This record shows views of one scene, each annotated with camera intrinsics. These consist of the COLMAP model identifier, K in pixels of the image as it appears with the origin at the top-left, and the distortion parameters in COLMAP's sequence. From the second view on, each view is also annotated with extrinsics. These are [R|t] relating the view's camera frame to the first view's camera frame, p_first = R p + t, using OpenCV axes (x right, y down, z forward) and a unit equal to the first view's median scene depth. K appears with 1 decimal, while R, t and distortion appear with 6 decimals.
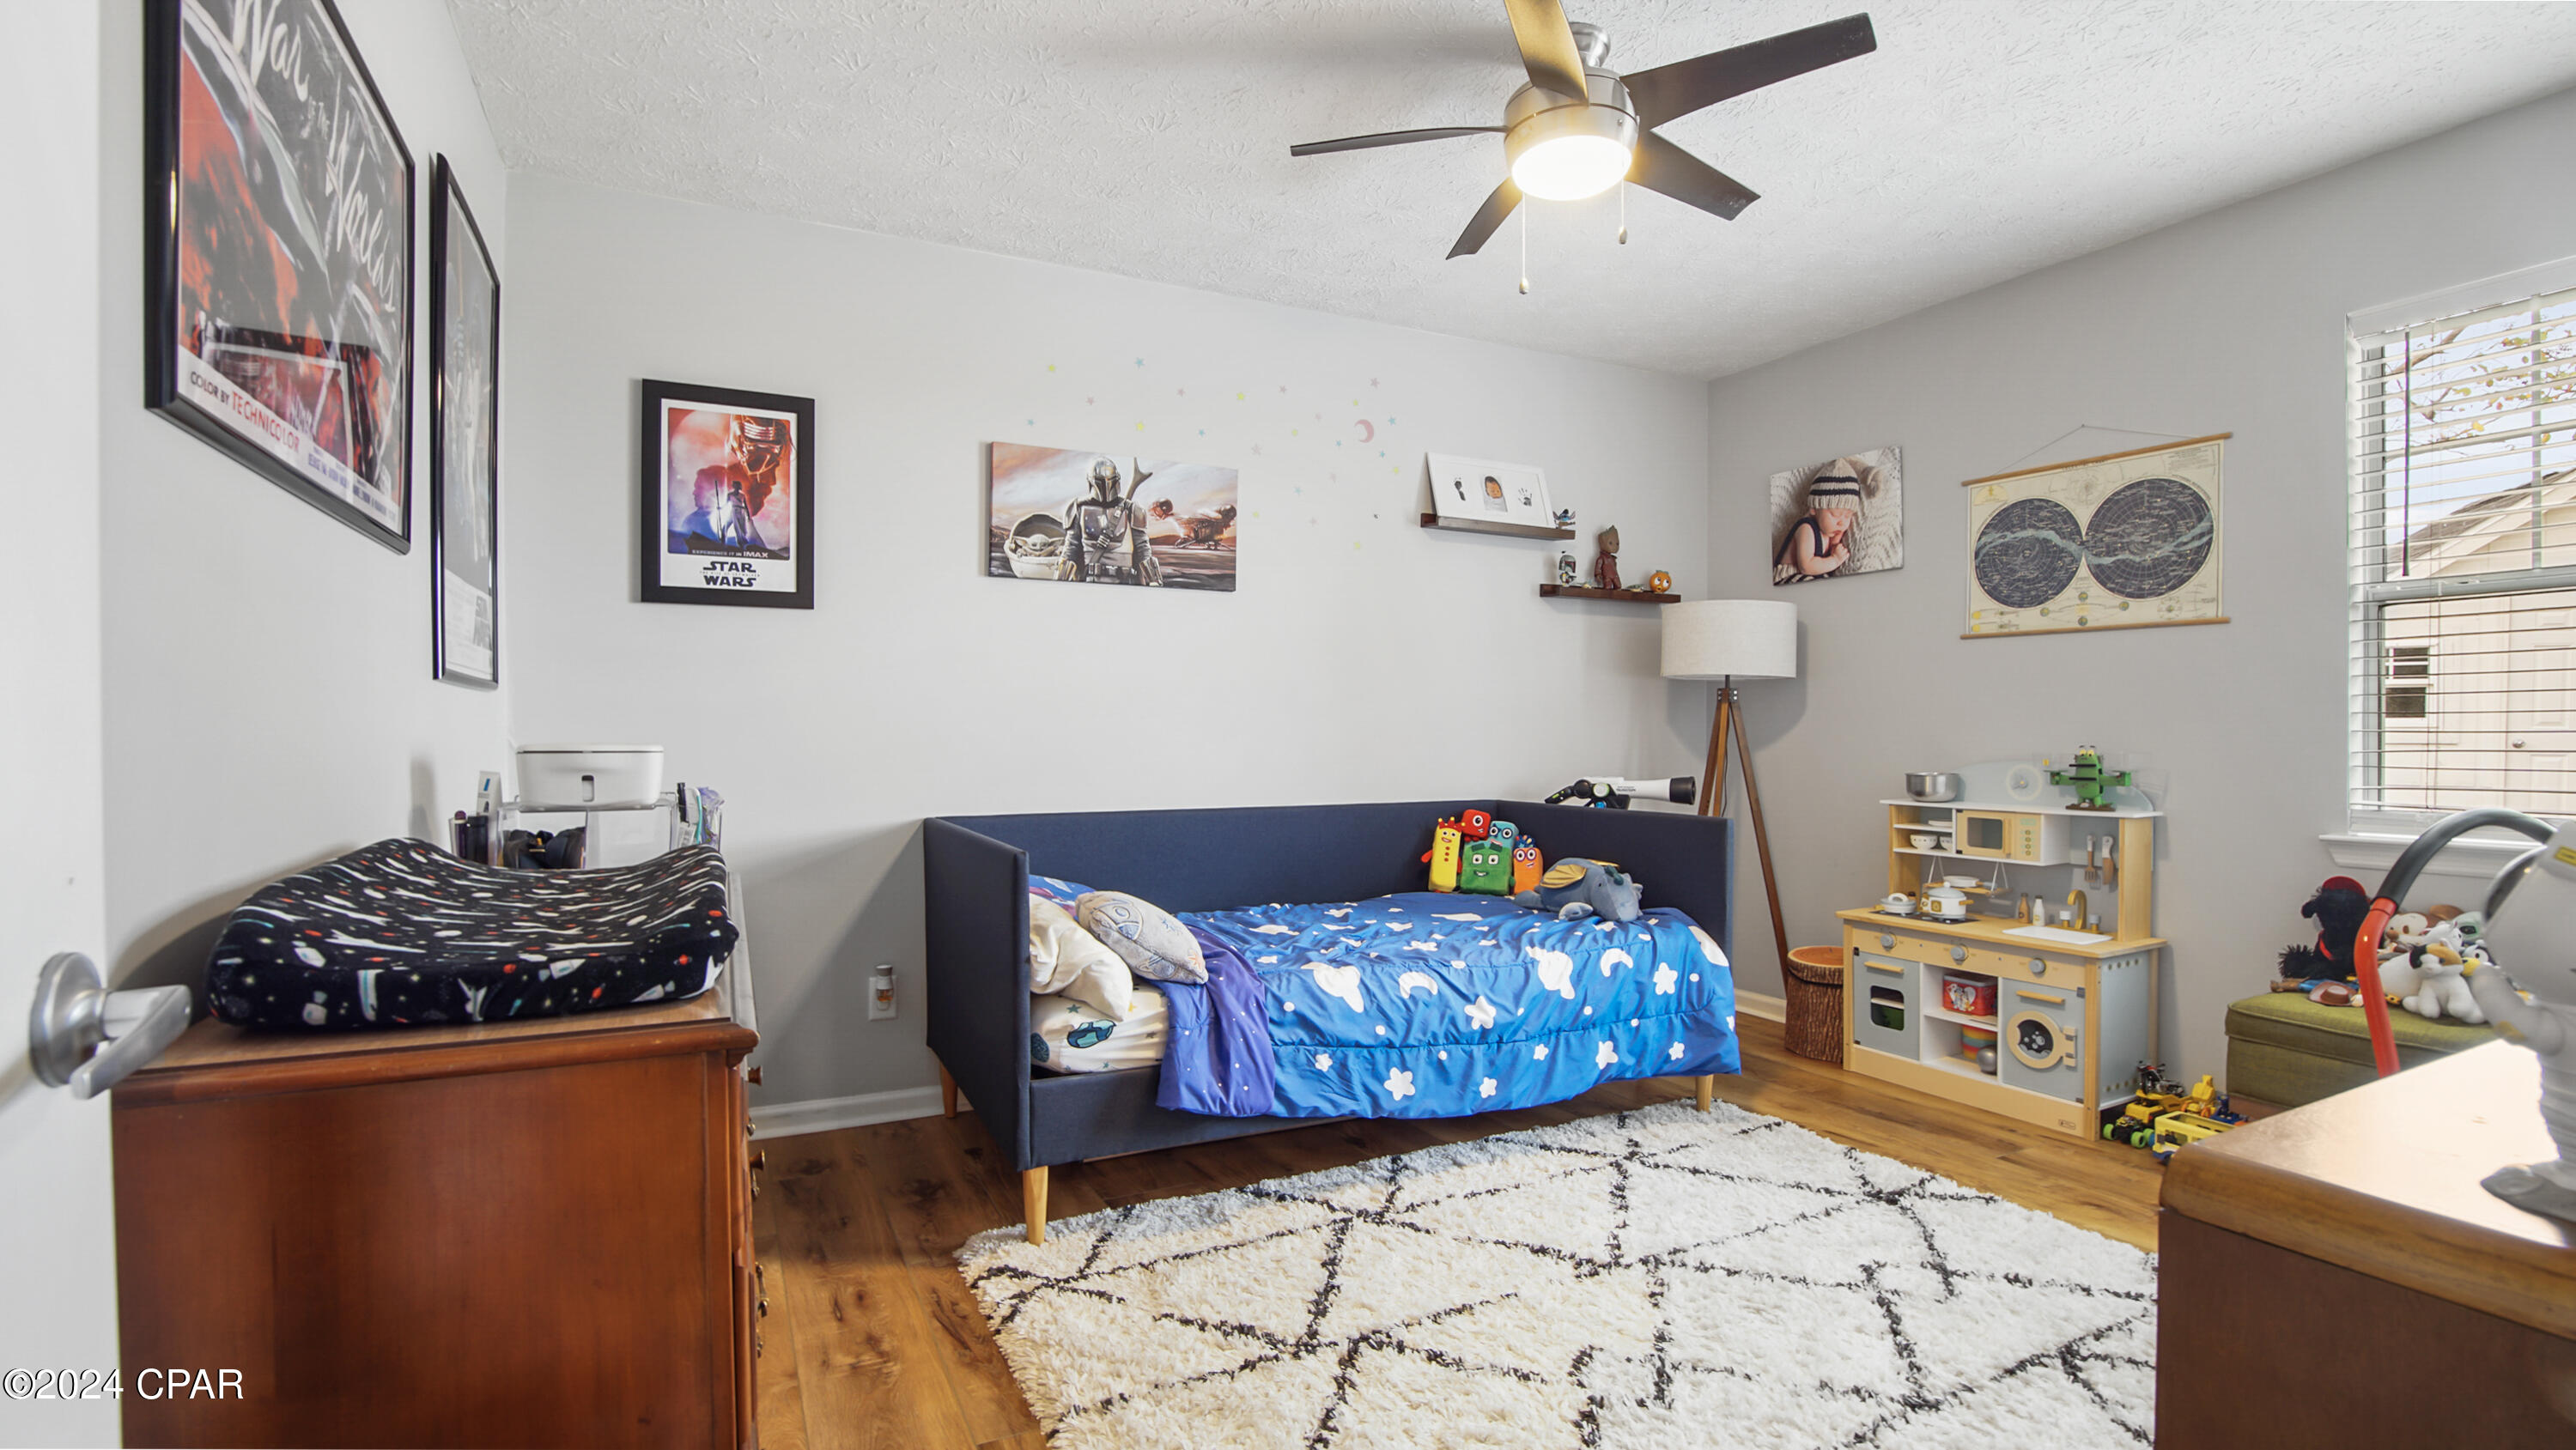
lens RADIAL K [[1171.4, 0, 1295.0], [0, 1171.4, 733.9], [0, 0, 1]] dist [-0.020177, 0.003171]
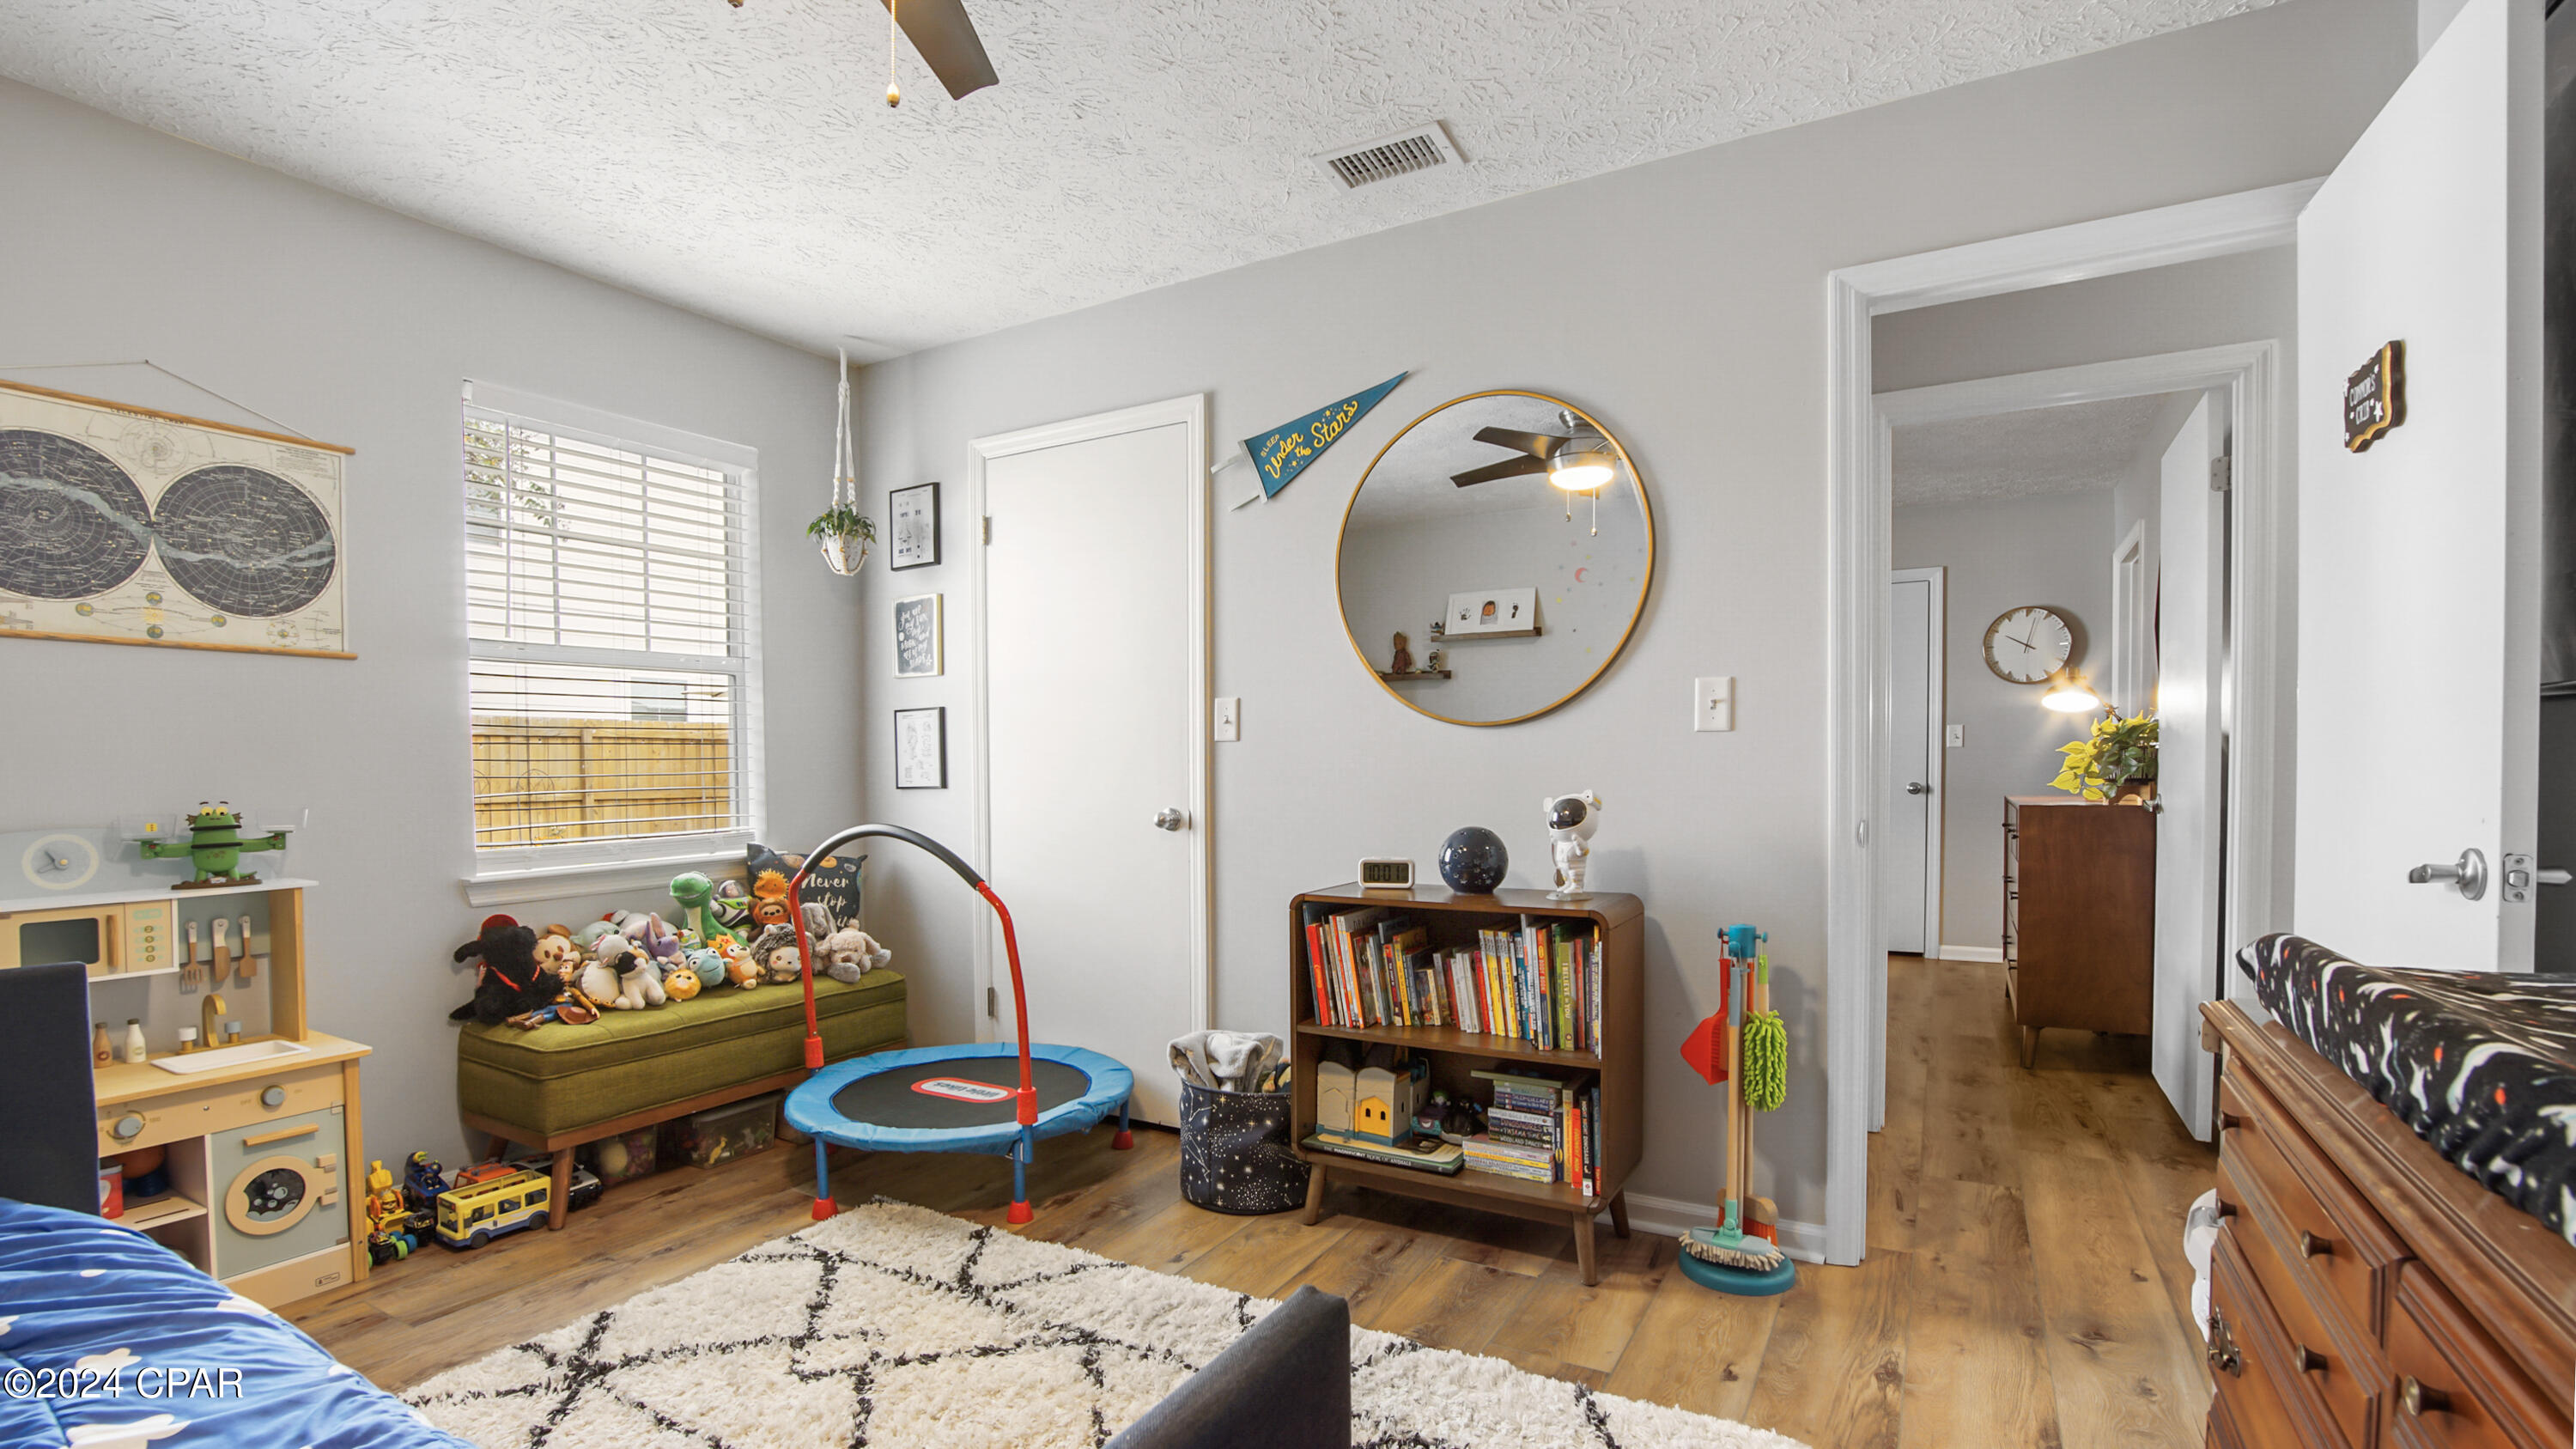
lens RADIAL K [[1171.7, 0, 1263.2], [0, 1171.7, 787.0], [0, 0, 1]] dist [-0.020177, 0.003171]
pose [[-0.534643, -0.012877, 0.844980, -0.318832], [0.011743, 0.999674, 0.022664, -0.008345], [-0.844996, 0.022040, -0.534318, 0.833824]]
